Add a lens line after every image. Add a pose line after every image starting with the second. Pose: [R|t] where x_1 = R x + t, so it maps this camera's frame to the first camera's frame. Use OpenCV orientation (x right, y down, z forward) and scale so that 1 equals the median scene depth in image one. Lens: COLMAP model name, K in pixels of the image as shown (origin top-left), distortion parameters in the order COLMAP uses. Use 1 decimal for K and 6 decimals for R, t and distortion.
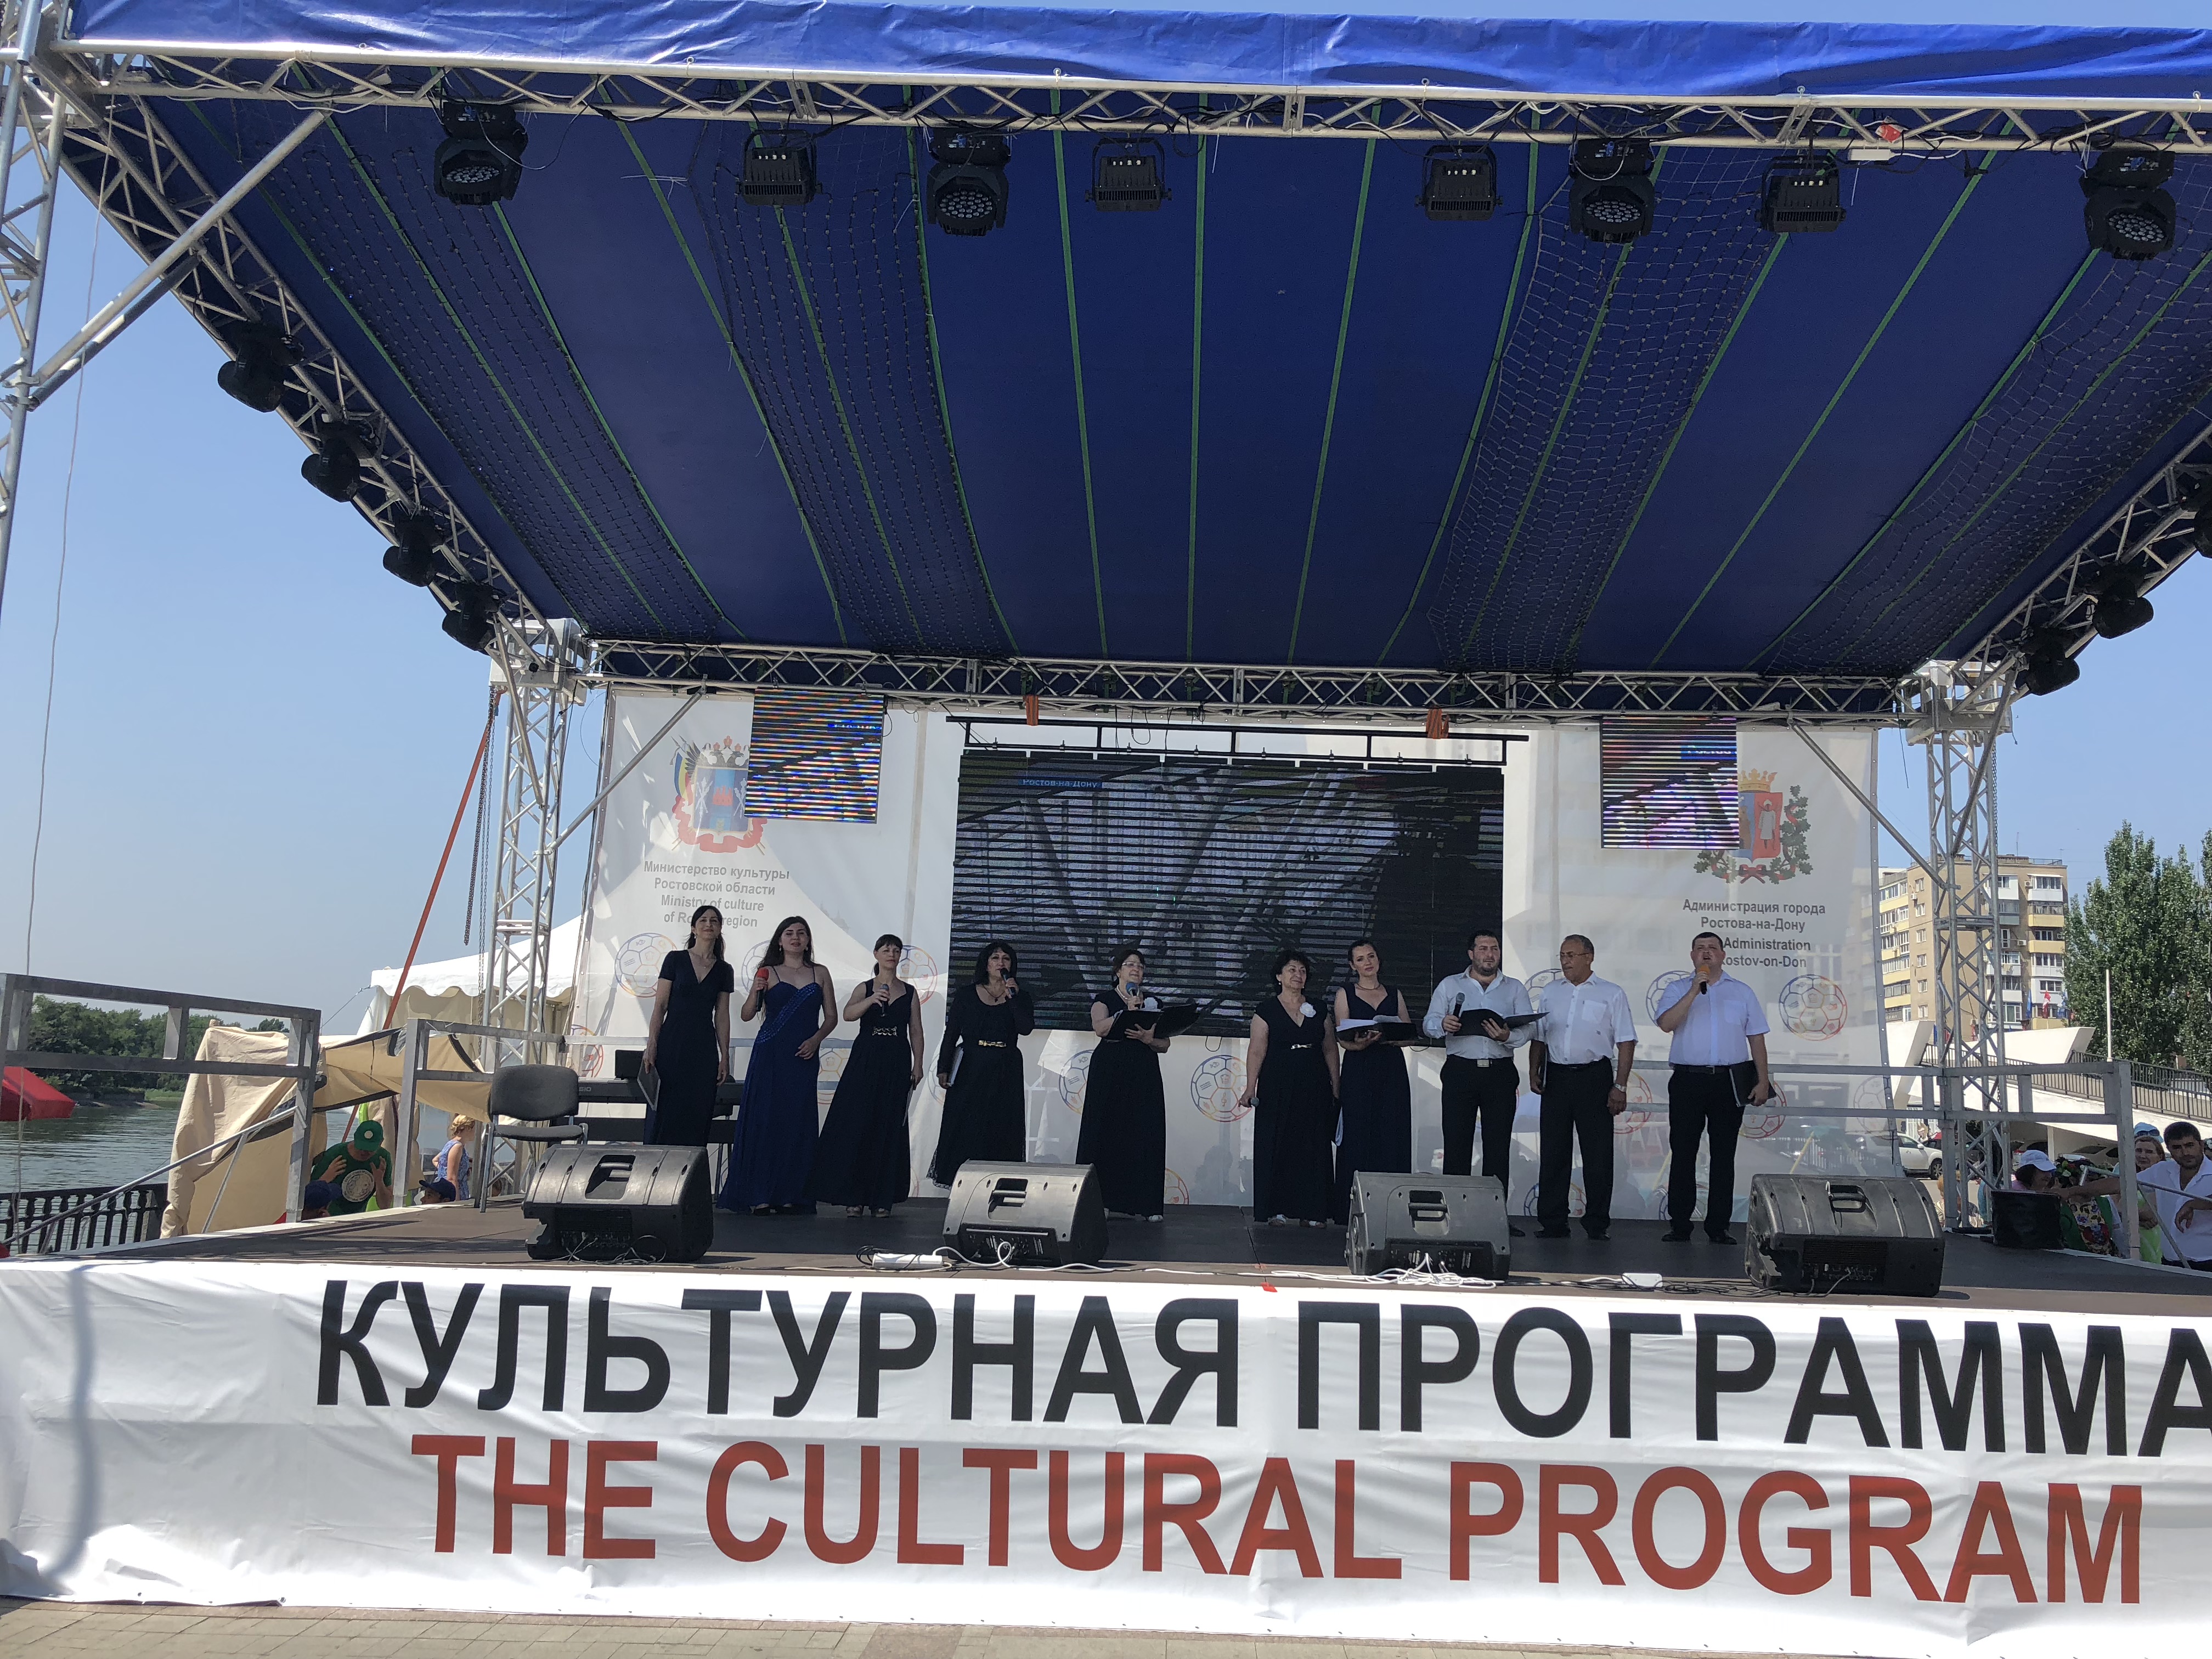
lens RADIAL K [[1792.6, 0, 1134.0], [0, 1792.6, 837.0], [0, 0, 1]] dist [0.013861, -0.019692]
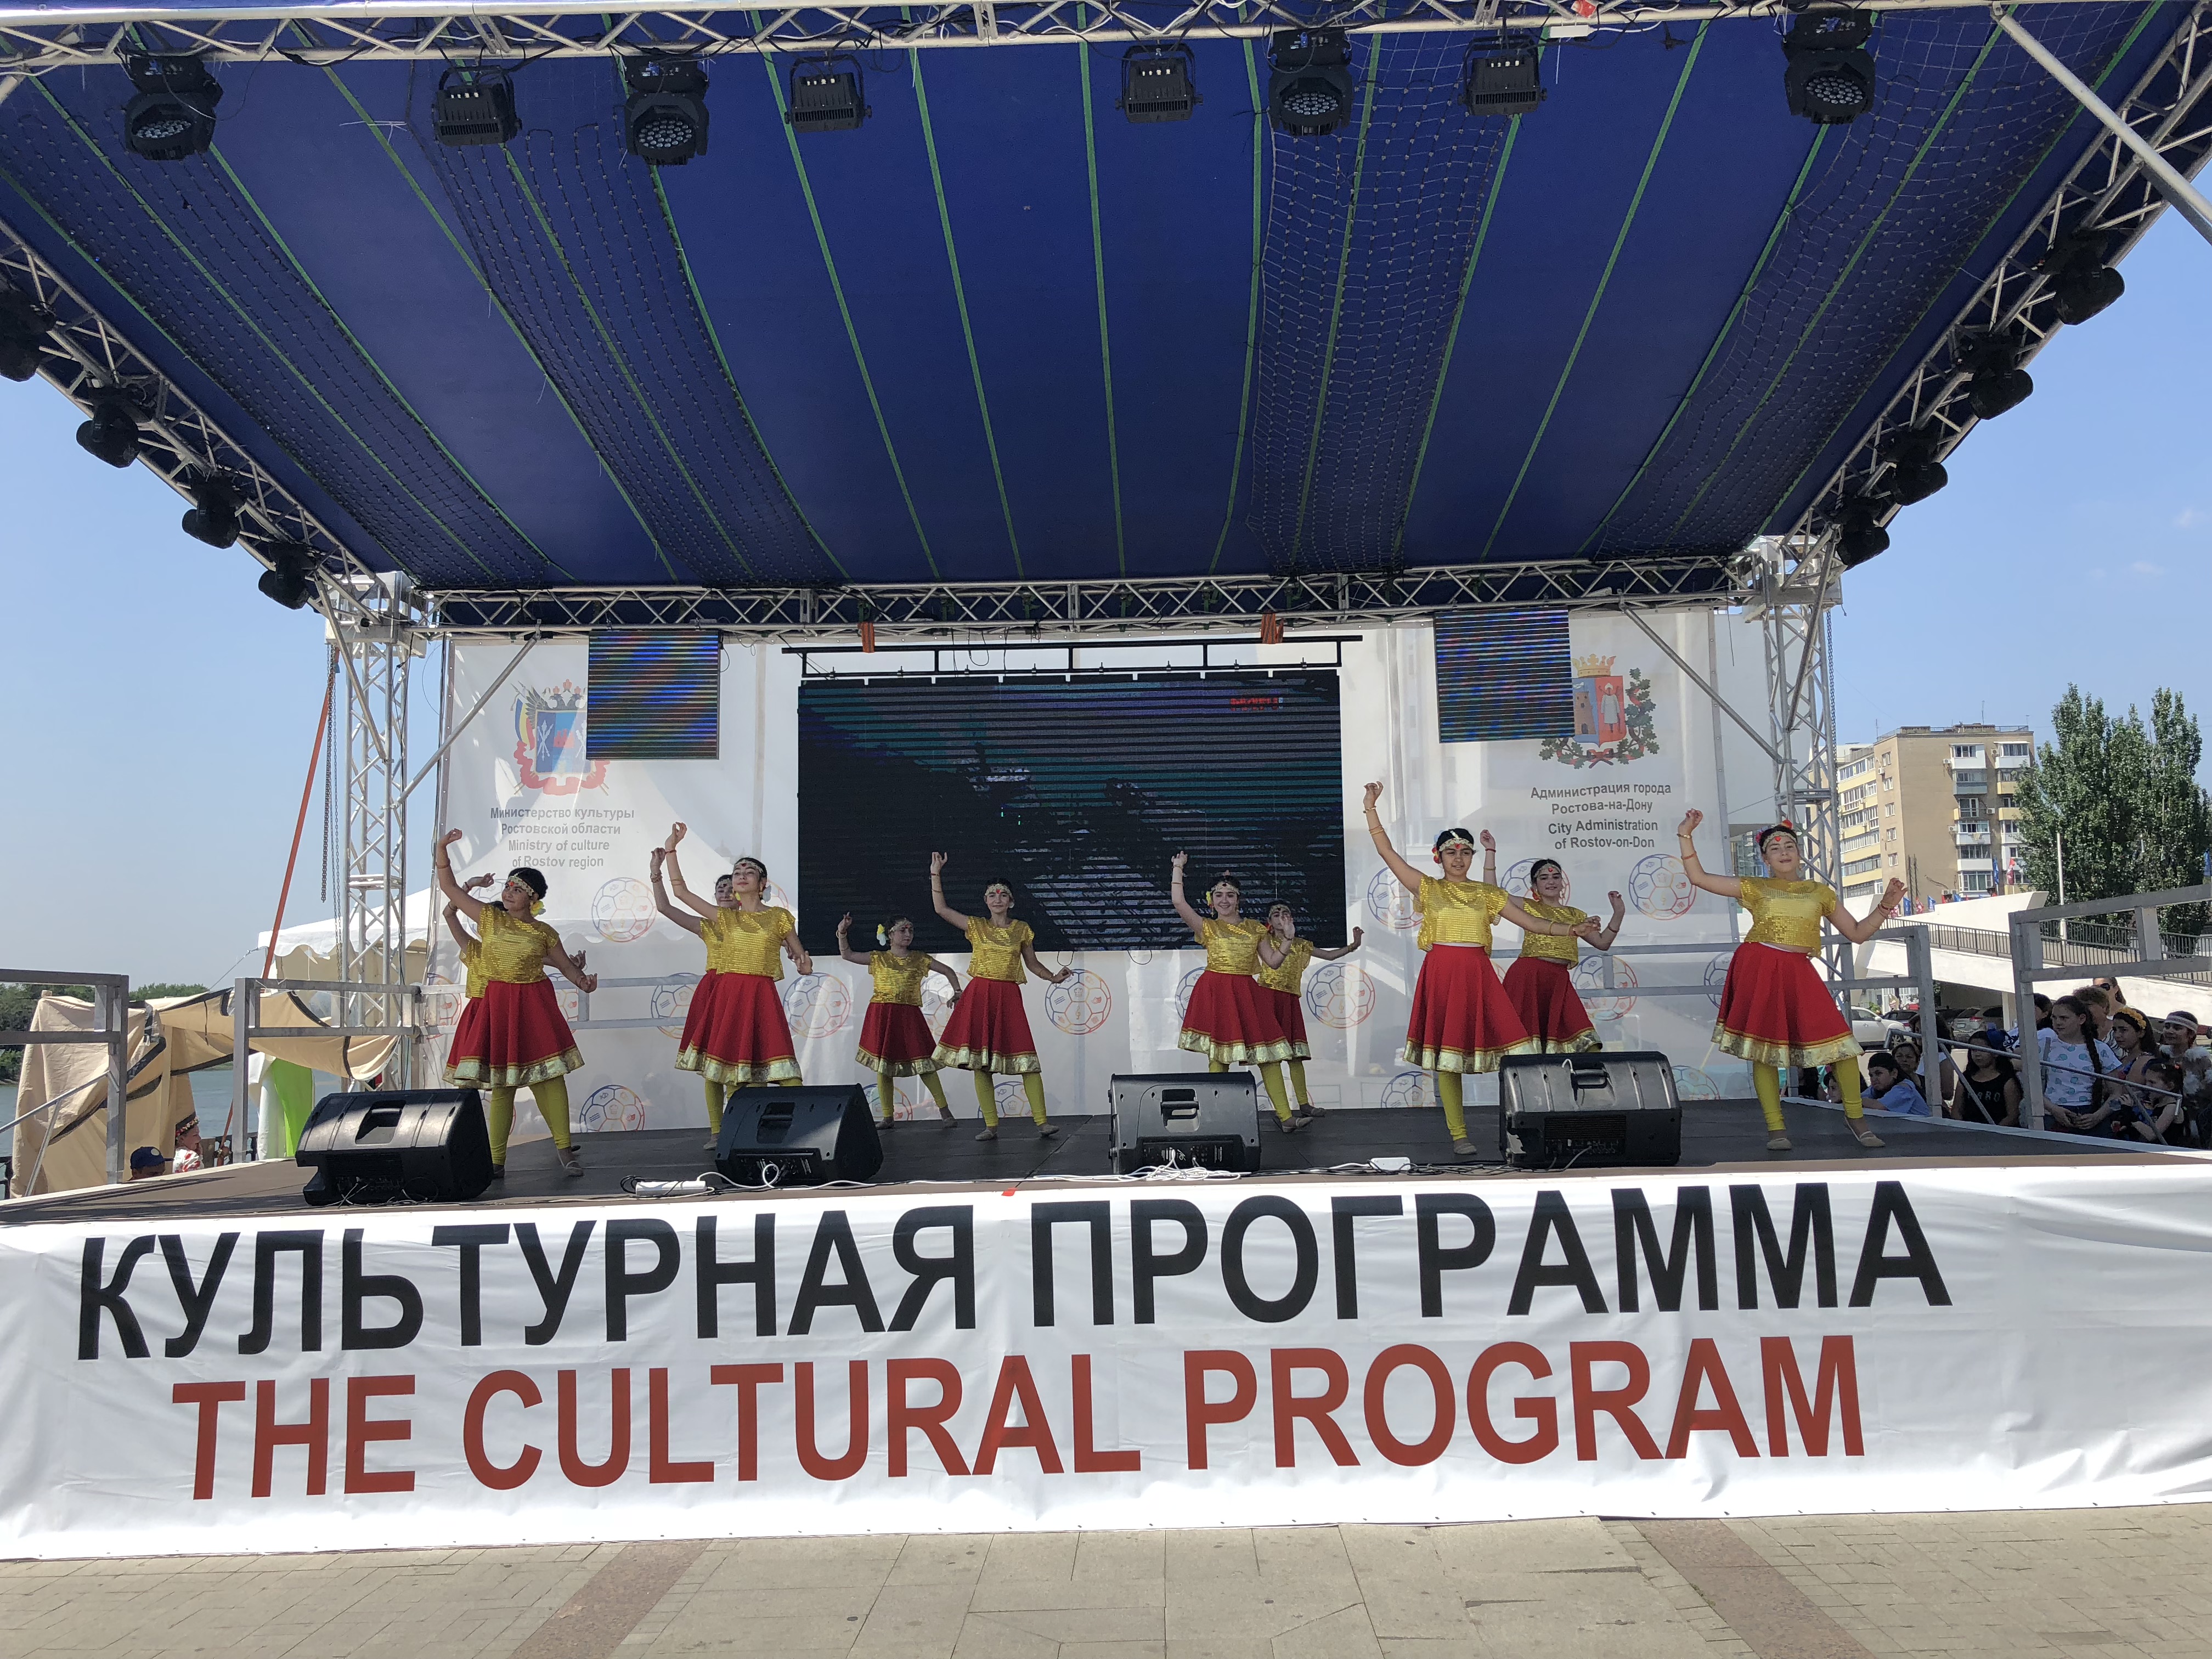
lens RADIAL K [[1792.6, 0, 1115.6], [0, 1792.6, 830.1], [0, 0, 1]] dist [0.013861, -0.019692]
pose [[0.998389, -0.056705, 0.001892, 0.130852], [0.056580, 0.997549, 0.041160, 0.005935], [-0.004221, -0.040986, 0.999151, -0.010348]]
